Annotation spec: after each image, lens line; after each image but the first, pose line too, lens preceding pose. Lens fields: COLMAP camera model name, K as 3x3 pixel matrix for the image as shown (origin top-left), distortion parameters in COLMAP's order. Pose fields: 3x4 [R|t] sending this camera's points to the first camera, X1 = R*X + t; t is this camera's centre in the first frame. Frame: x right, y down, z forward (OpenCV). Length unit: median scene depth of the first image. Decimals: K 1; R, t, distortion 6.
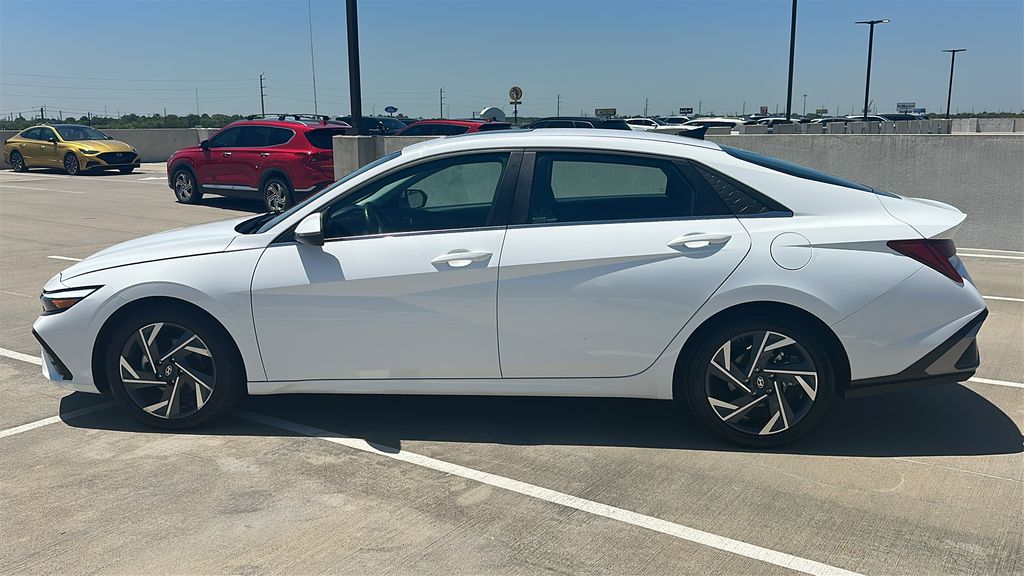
lens RADIAL K [[856.6, 0, 512.0], [0, 856.6, 288.0], [0, 0, 1]] dist [0.154697, -0.307273]
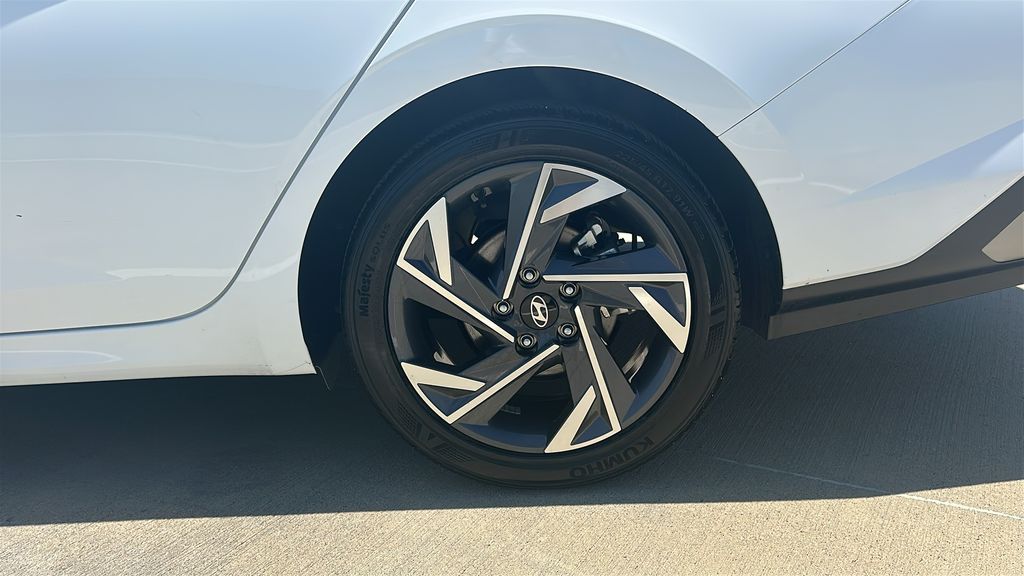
lens RADIAL K [[887.3, 0, 537.6], [0, 887.3, 290.8], [0, 0, 1]] dist [0.108034, -0.224868]
pose [[0.992888, -0.063552, 0.100672, 0.249974], [0.053804, 0.993853, 0.096751, 0.065060], [-0.106202, -0.090646, 0.990204, 0.640263]]
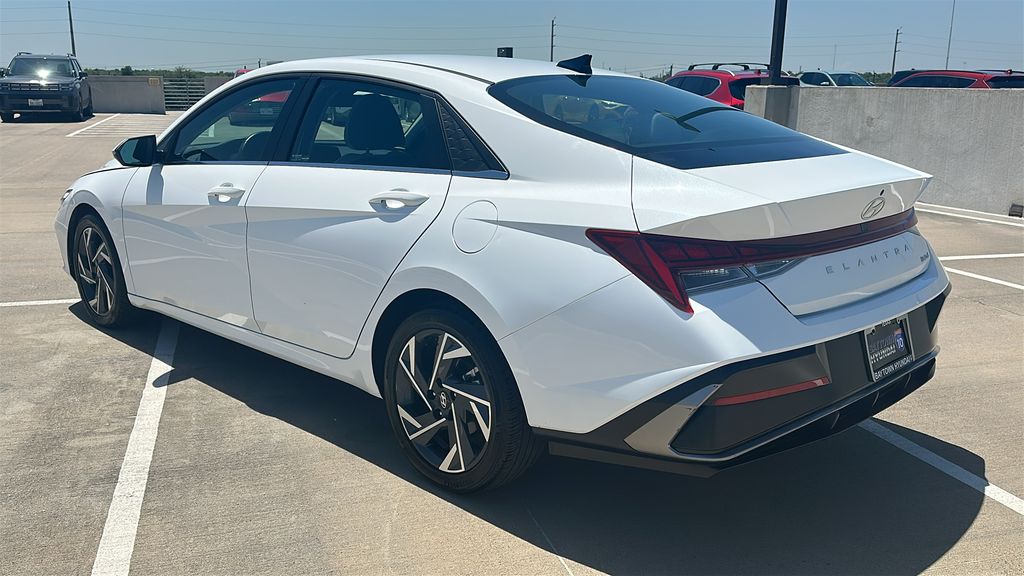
lens RADIAL K [[856.6, 0, 512.0], [0, 856.6, 288.0], [0, 0, 1]] dist [0.154697, -0.307273]
pose [[0.813521, 0.158251, -0.559590, 0.728406], [-0.130461, 0.987399, 0.089573, -0.058426], [0.566713, 0.000136, 0.823915, 0.431864]]
